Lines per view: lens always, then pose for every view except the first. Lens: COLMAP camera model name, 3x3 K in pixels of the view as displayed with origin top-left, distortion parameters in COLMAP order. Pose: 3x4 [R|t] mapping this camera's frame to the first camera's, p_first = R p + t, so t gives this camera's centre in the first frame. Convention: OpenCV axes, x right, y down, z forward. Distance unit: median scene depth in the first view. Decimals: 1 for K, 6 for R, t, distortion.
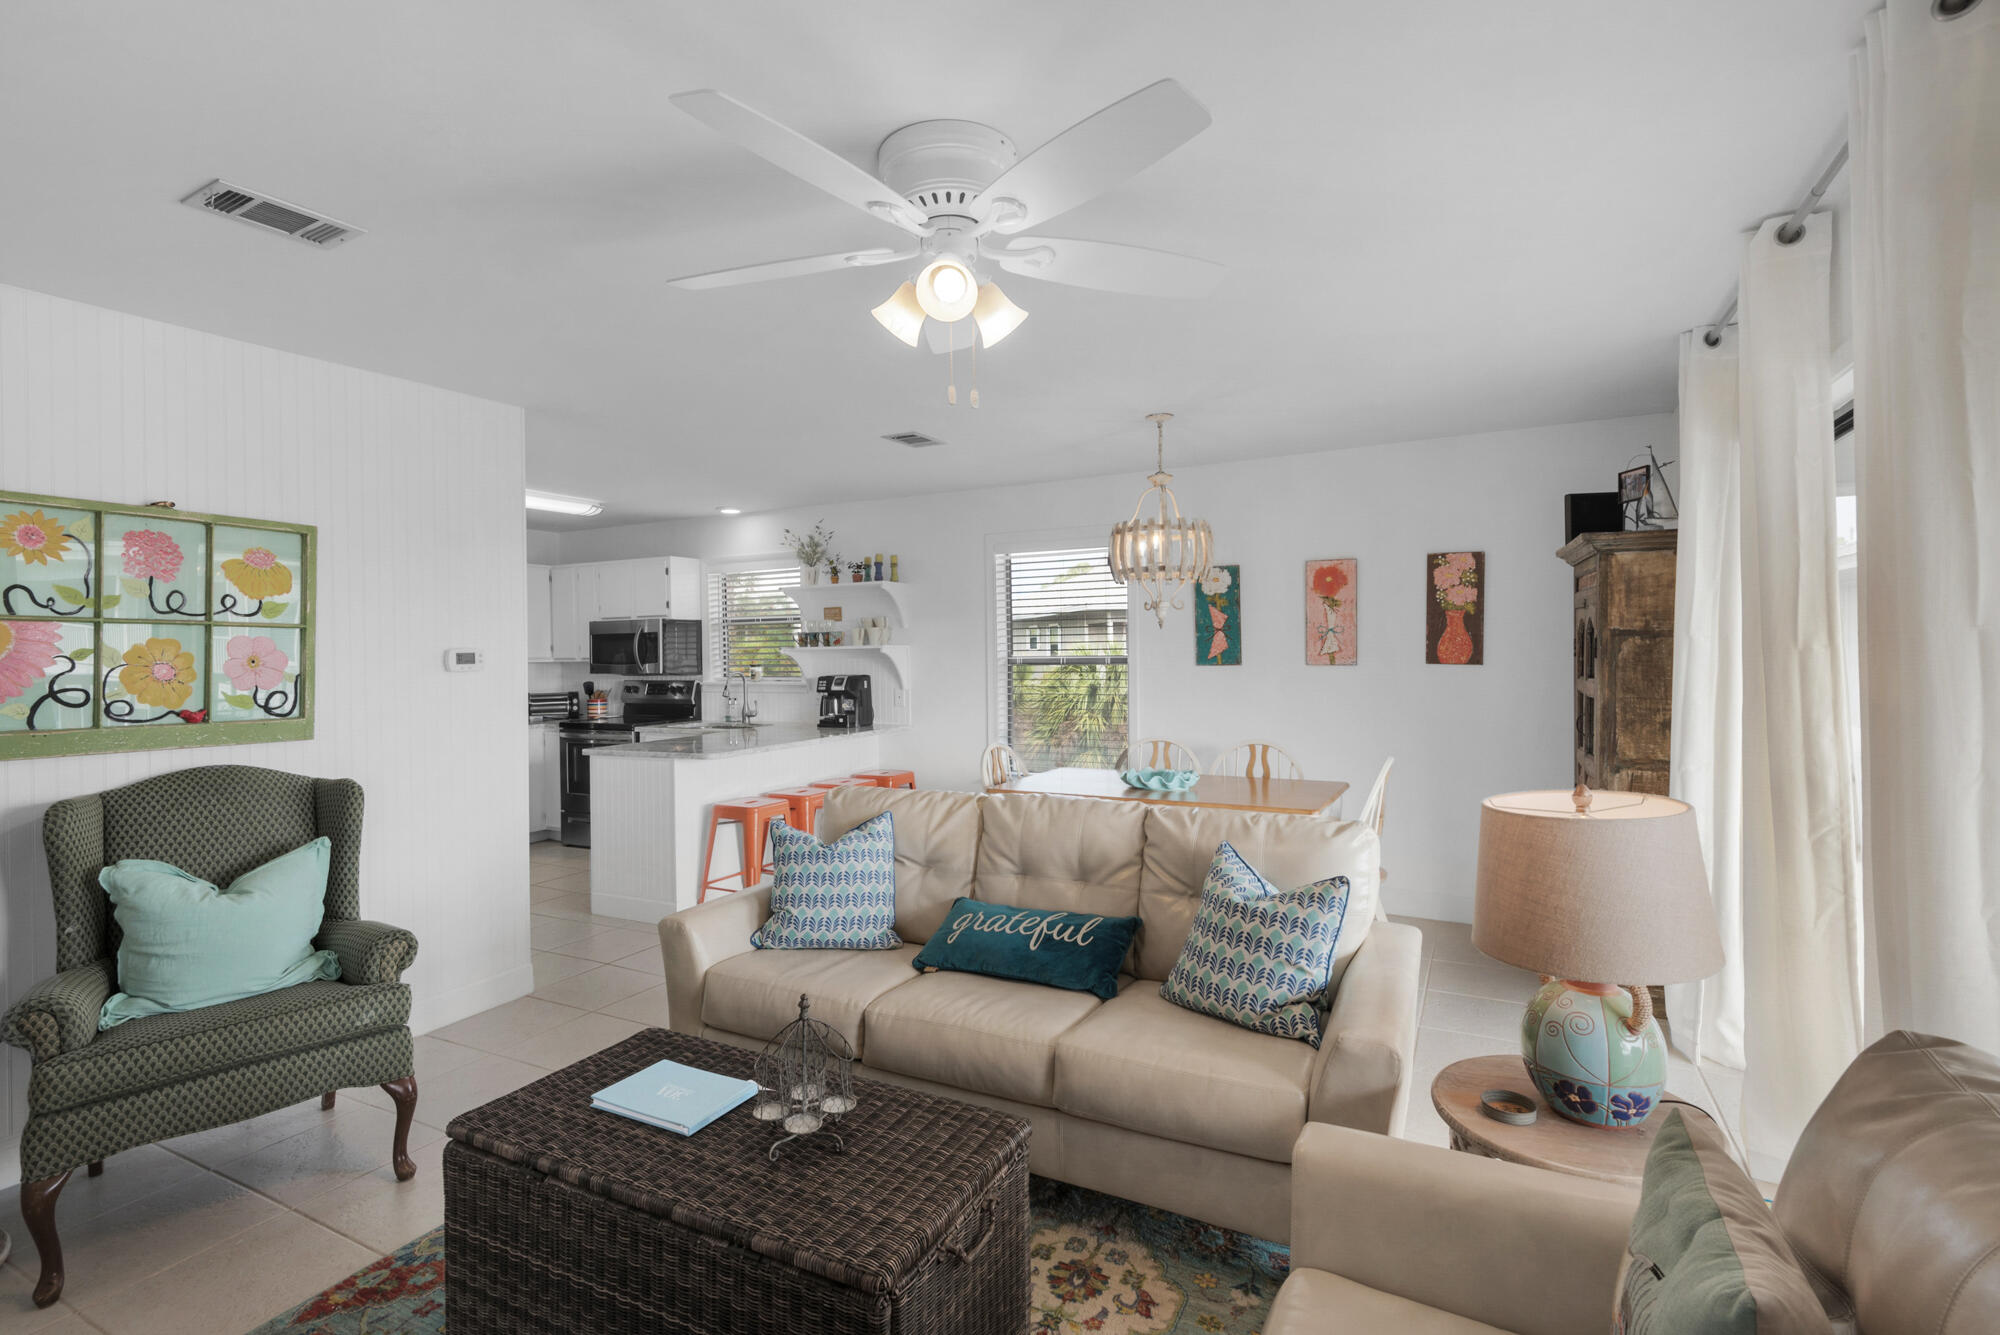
lens RADIAL K [[889.6, 0, 1000.0], [0, 889.6, 667.5], [0, 0, 1]] dist [0.002093, 0.000101]
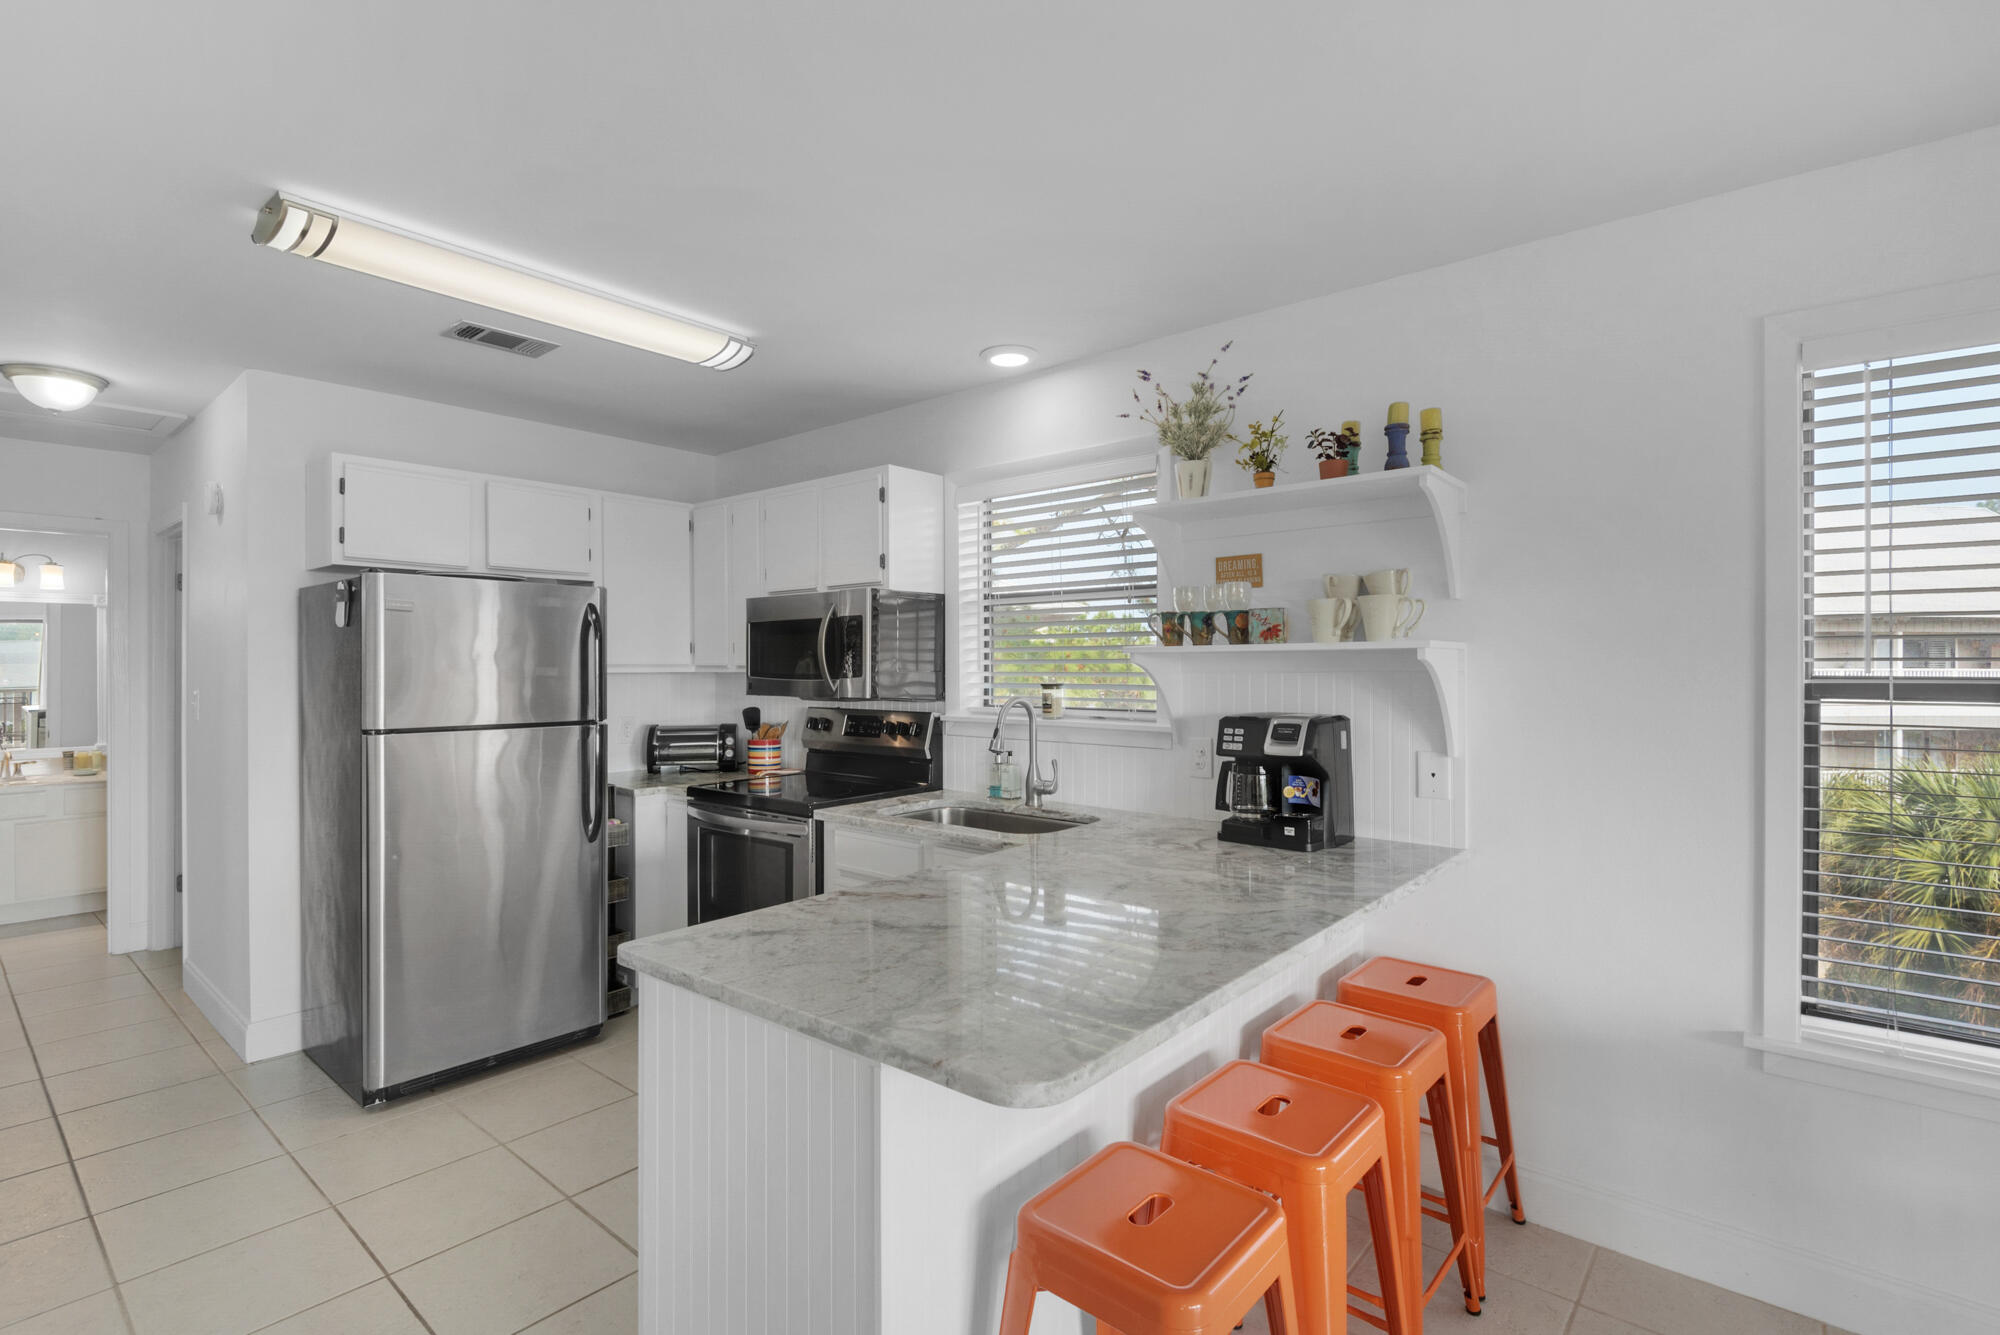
lens RADIAL K [[933.4, 0, 1000.0], [0, 933.4, 667.5], [0, 0, 1]] dist [0.002563, 0.000290]
pose [[0.970985, 0.009690, -0.238944, -0.189521], [-0.012133, 0.999888, -0.008756, -0.007193], [0.238832, 0.011401, 0.970994, 0.523358]]
